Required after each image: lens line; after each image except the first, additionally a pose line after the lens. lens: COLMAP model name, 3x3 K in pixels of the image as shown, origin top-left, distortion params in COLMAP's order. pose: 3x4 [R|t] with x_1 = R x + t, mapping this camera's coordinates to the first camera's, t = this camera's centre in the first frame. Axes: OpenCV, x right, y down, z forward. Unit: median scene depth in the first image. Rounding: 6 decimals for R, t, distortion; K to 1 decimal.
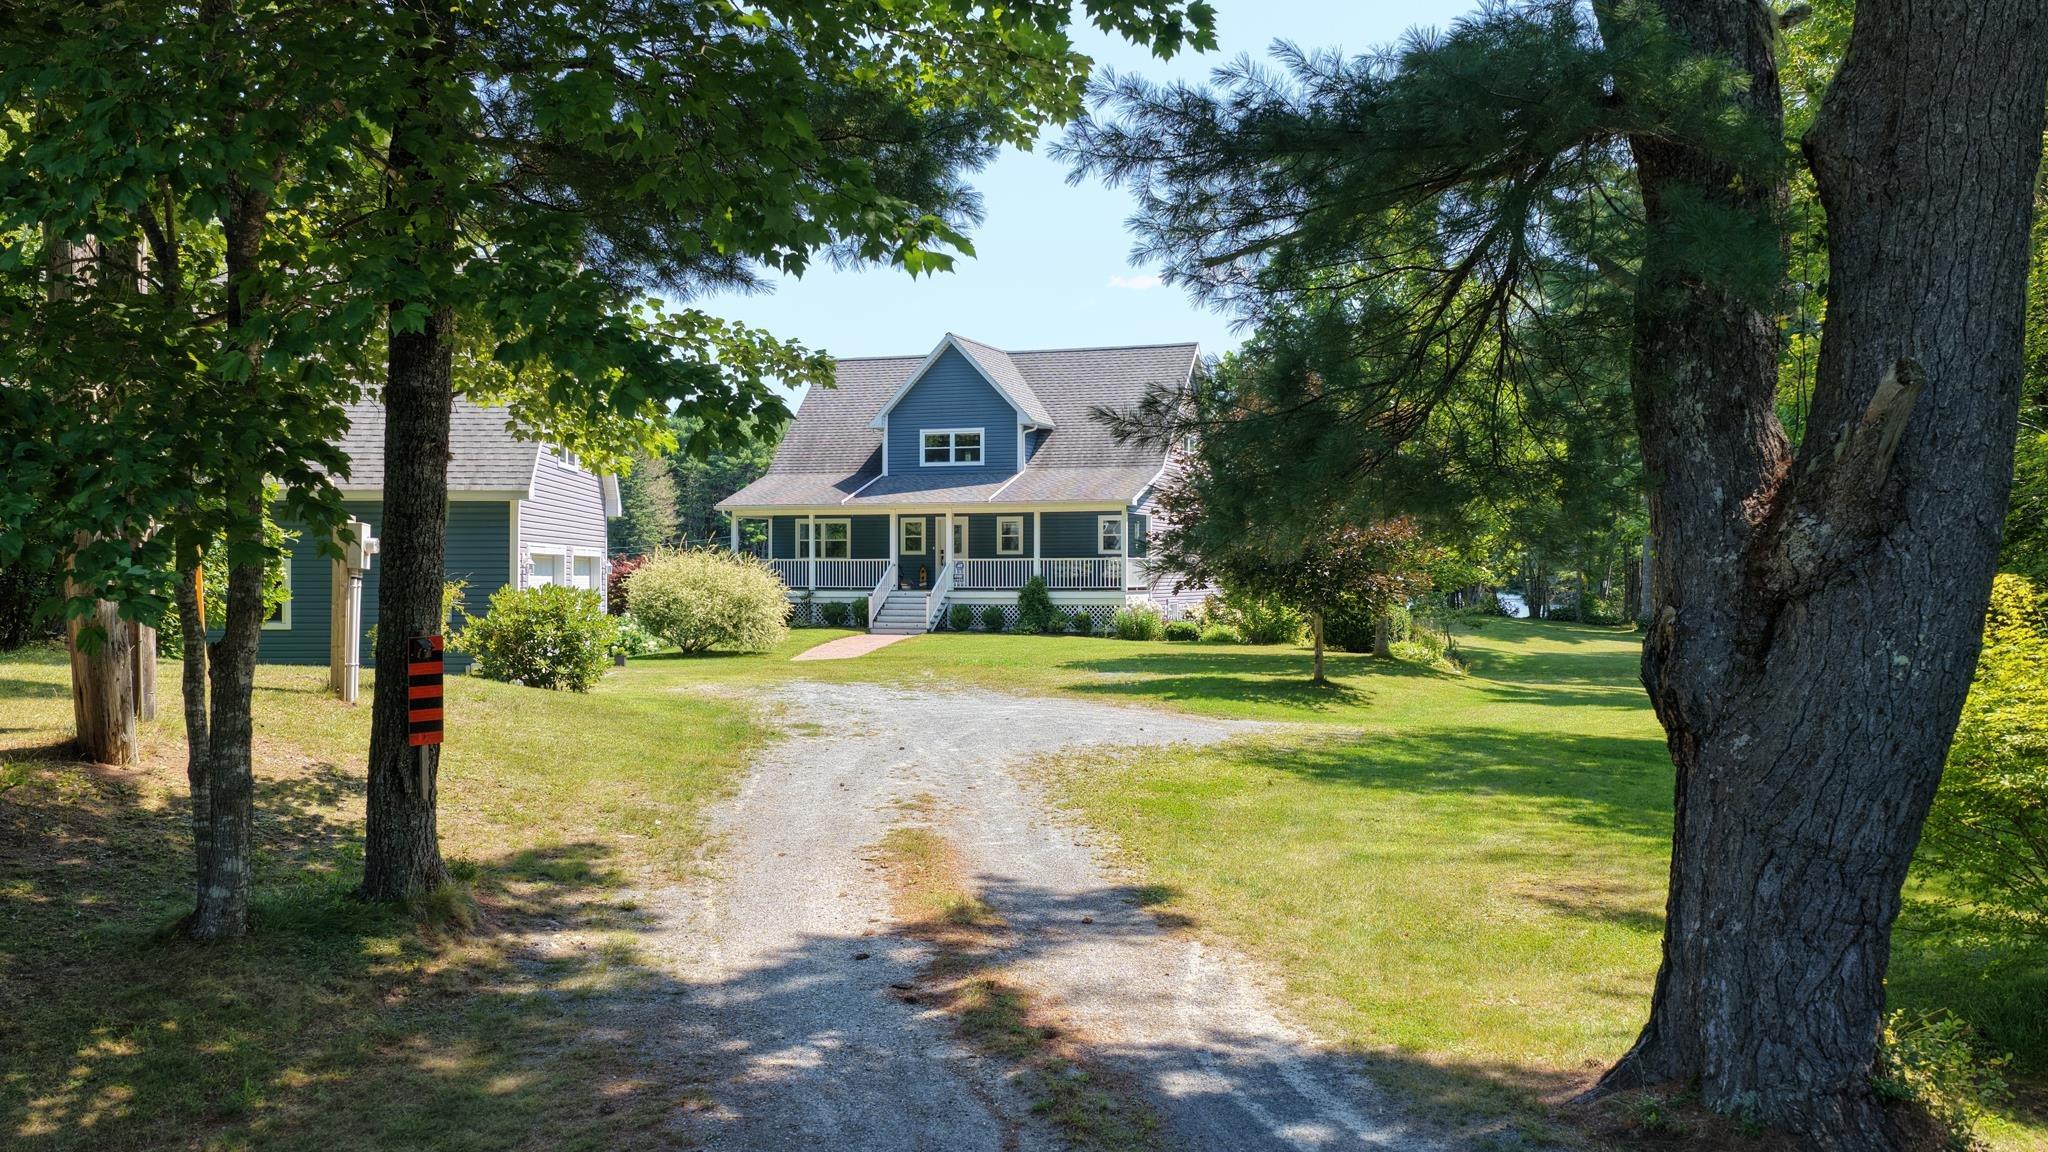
lens RADIAL K [[1816.7, 0, 1024.0], [0, 1816.7, 576.0], [0, 0, 1]] dist [0.021684, 0.020477]
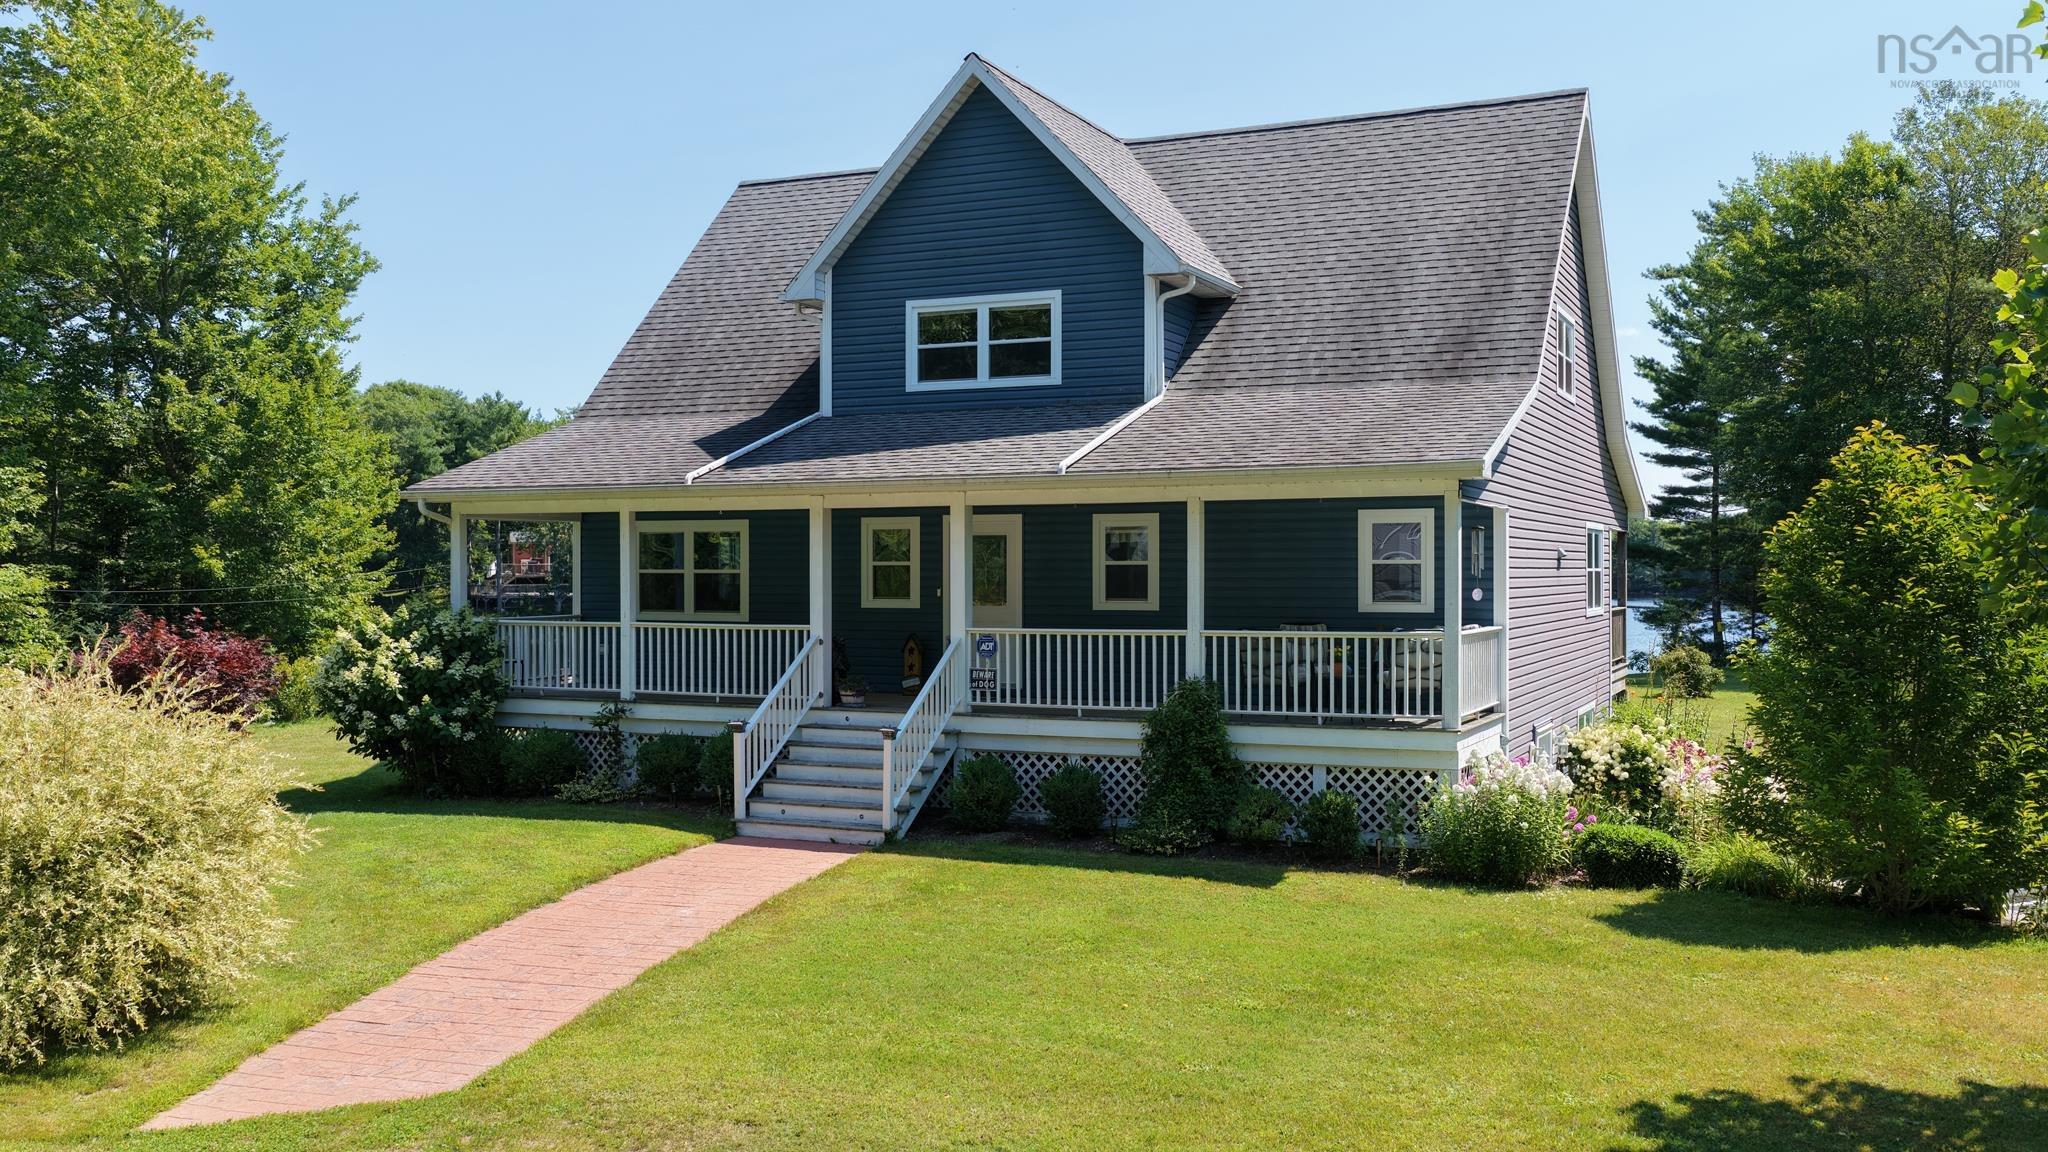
lens RADIAL K [[1816.7, 0, 1024.0], [0, 1816.7, 576.0], [0, 0, 1]] dist [0.021684, 0.020477]
pose [[0.996620, 0.000077, -0.082155, 0.002787], [-0.000016, 1.000000, 0.000736, -0.019732], [0.082155, -0.000733, 0.996619, 0.612671]]
